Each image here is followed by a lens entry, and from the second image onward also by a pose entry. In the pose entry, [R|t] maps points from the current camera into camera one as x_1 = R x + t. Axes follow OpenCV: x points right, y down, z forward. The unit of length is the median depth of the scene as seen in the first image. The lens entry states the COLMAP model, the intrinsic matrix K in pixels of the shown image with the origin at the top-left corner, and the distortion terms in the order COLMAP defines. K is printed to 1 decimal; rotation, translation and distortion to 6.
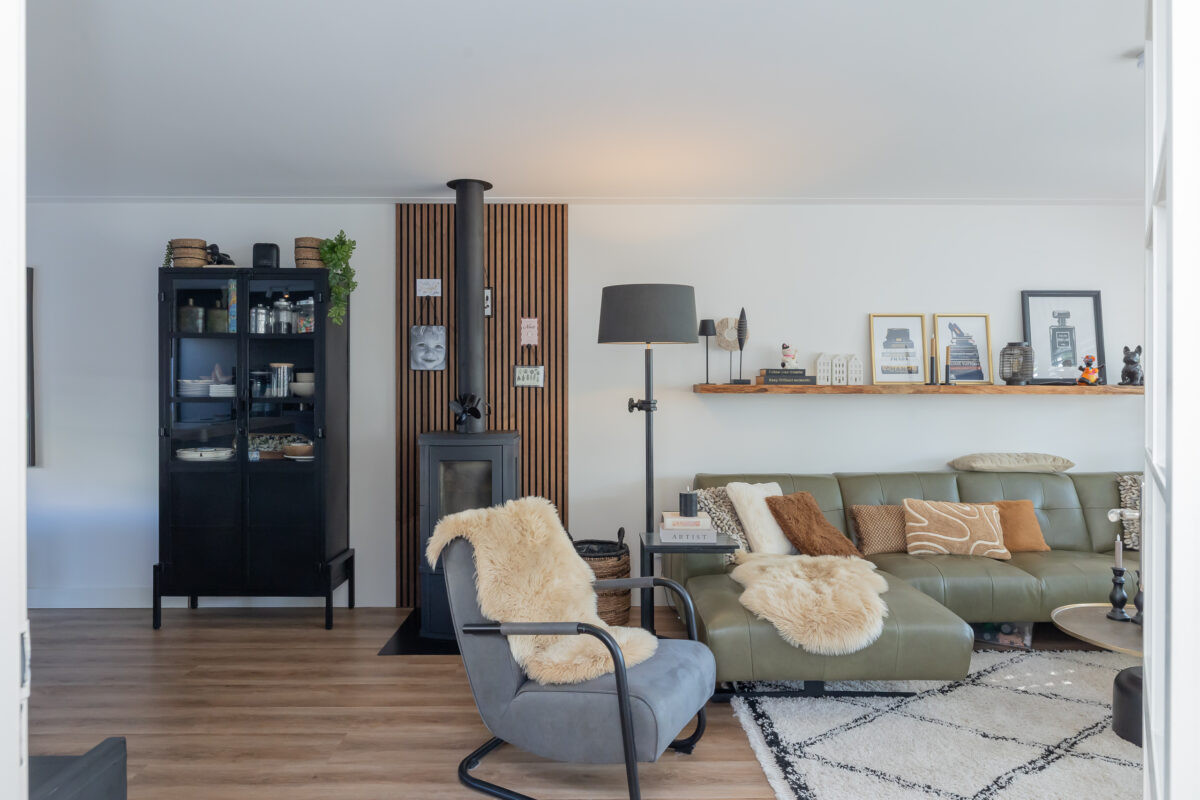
lens RADIAL K [[727.7, 0, 598.3], [0, 727.7, 391.1], [0, 0, 1]] dist [-0.003430, -0.000243]
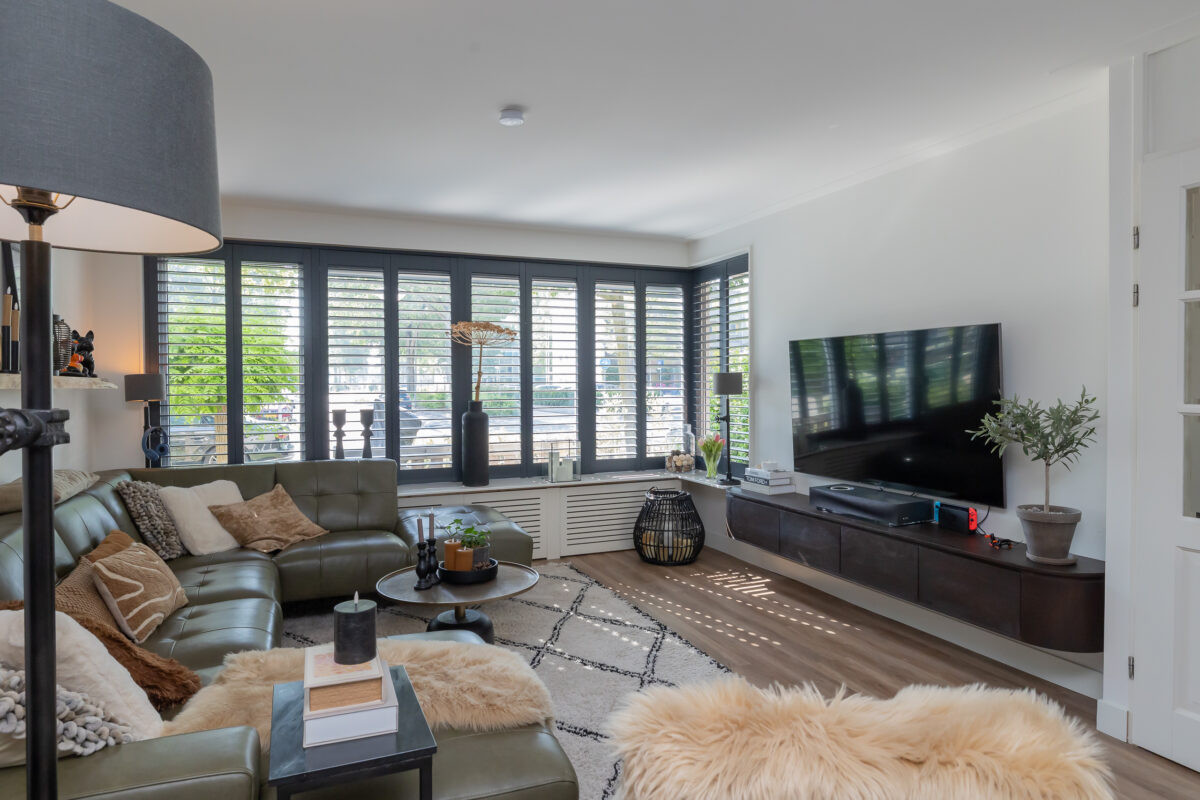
lens RADIAL K [[712.6, 0, 598.7], [0, 712.6, 393.2], [0, 0, 1]] dist [-0.004919, 0.000367]
pose [[-0.378659, -0.010049, 0.925482, -0.261769], [0.007032, 0.999881, 0.013734, 0.003513], [-0.925510, 0.011708, -0.378543, 0.798643]]
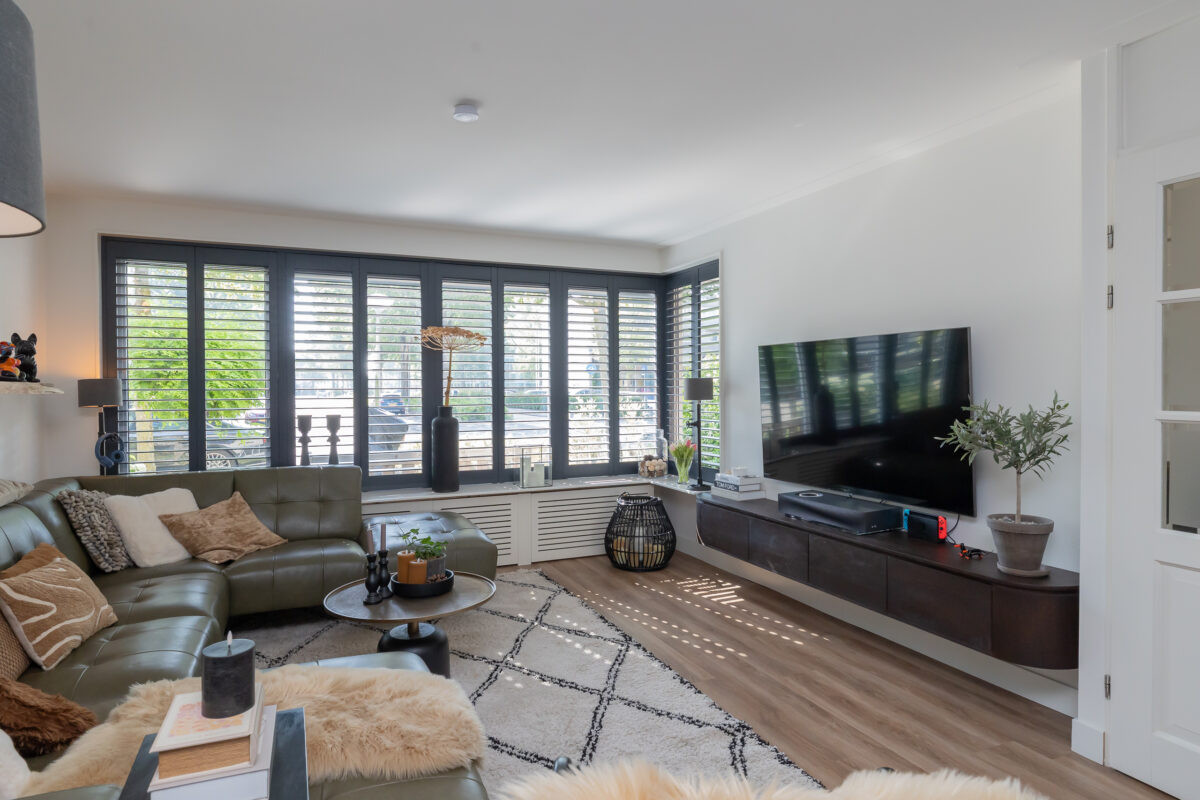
lens RADIAL K [[681.1, 0, 598.0], [0, 681.1, 393.4], [0, 0, 1]] dist [0.001164, -0.002488]
pose [[-0.393120, -0.004143, 0.919478, -0.220410], [0.006582, 0.999952, 0.007319, 0.003444], [-0.919464, 0.008929, -0.393073, 0.748047]]
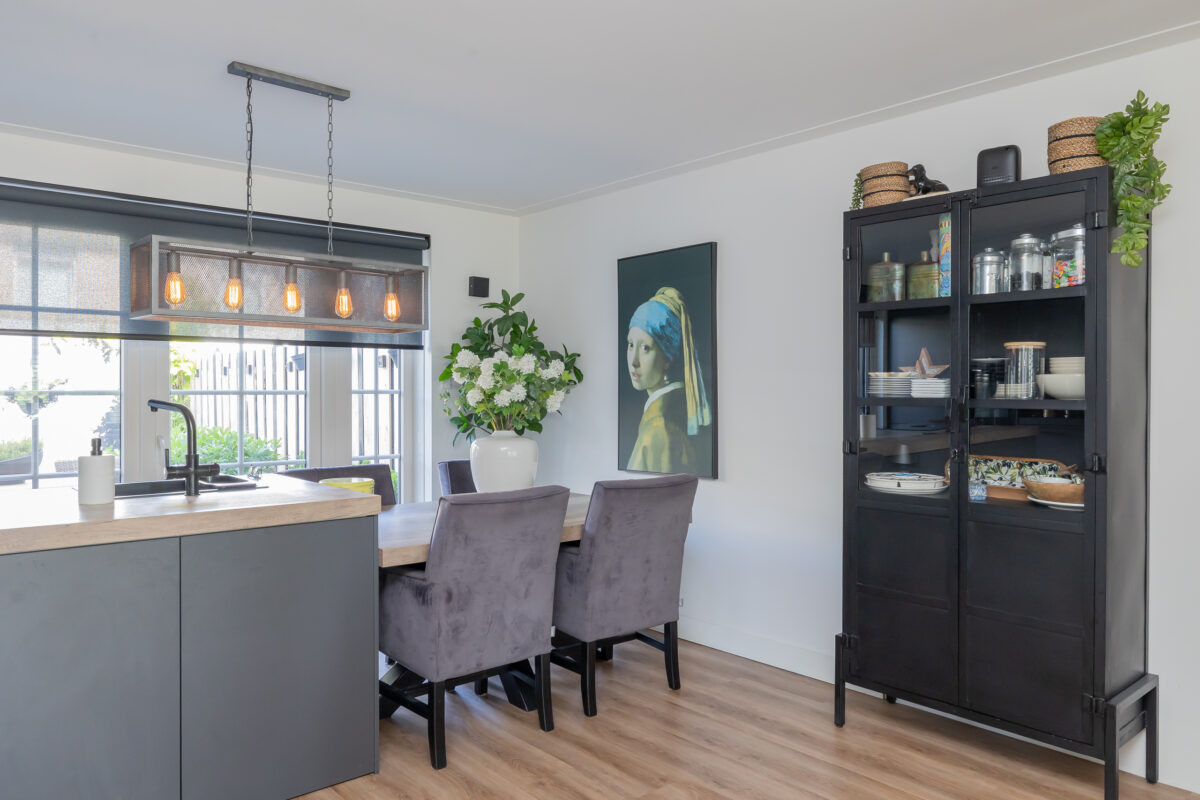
lens RADIAL K [[846.4, 0, 596.8], [0, 846.4, 397.2], [0, 0, 1]] dist [0.001095, 0.000662]
pose [[0.646380, 0.005894, -0.762993, -0.129609], [-0.000951, 0.999976, 0.006919, 0.002686], [0.763015, -0.003747, 0.646369, 0.278944]]
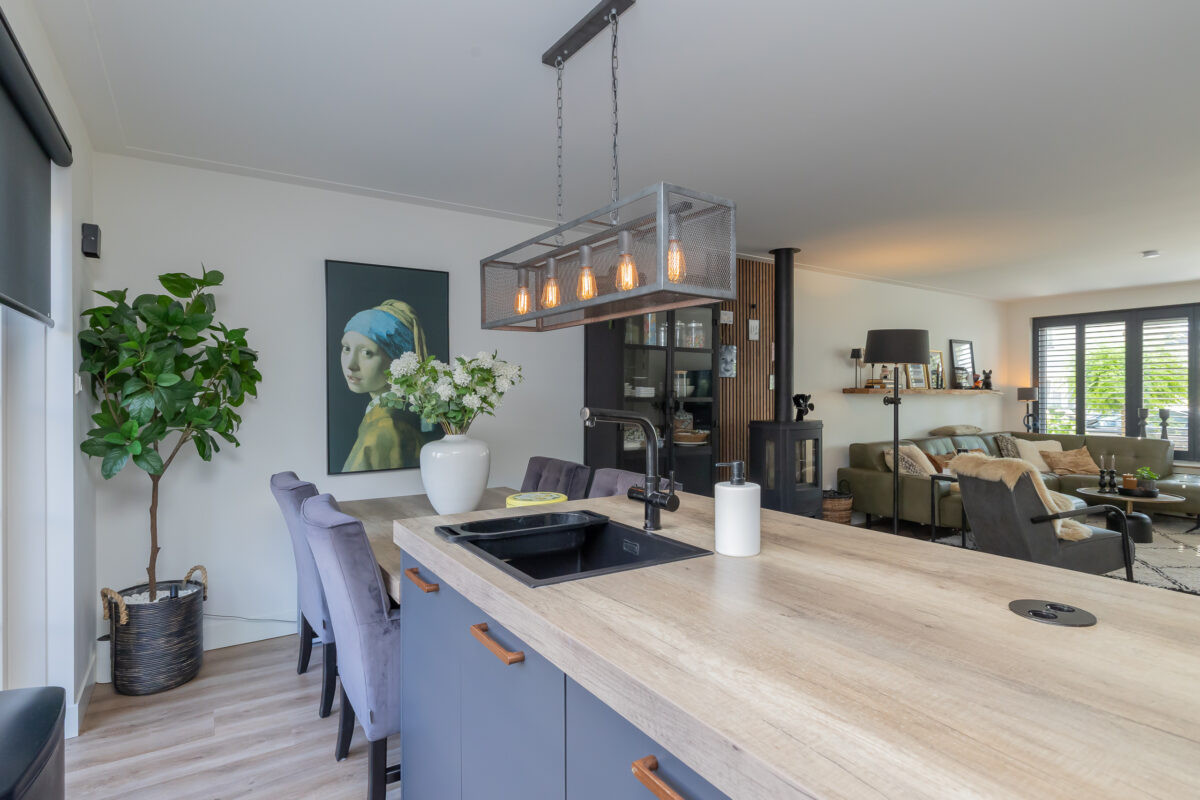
lens RADIAL K [[616.2, 0, 599.1], [0, 616.2, 393.9], [0, 0, 1]] dist [-0.001642, 0.000672]
pose [[0.841396, -0.001234, 0.540418, -1.134142], [0.001146, 0.999999, 0.000500, 0.001950], [-0.540418, 0.000199, 0.841397, 0.158950]]
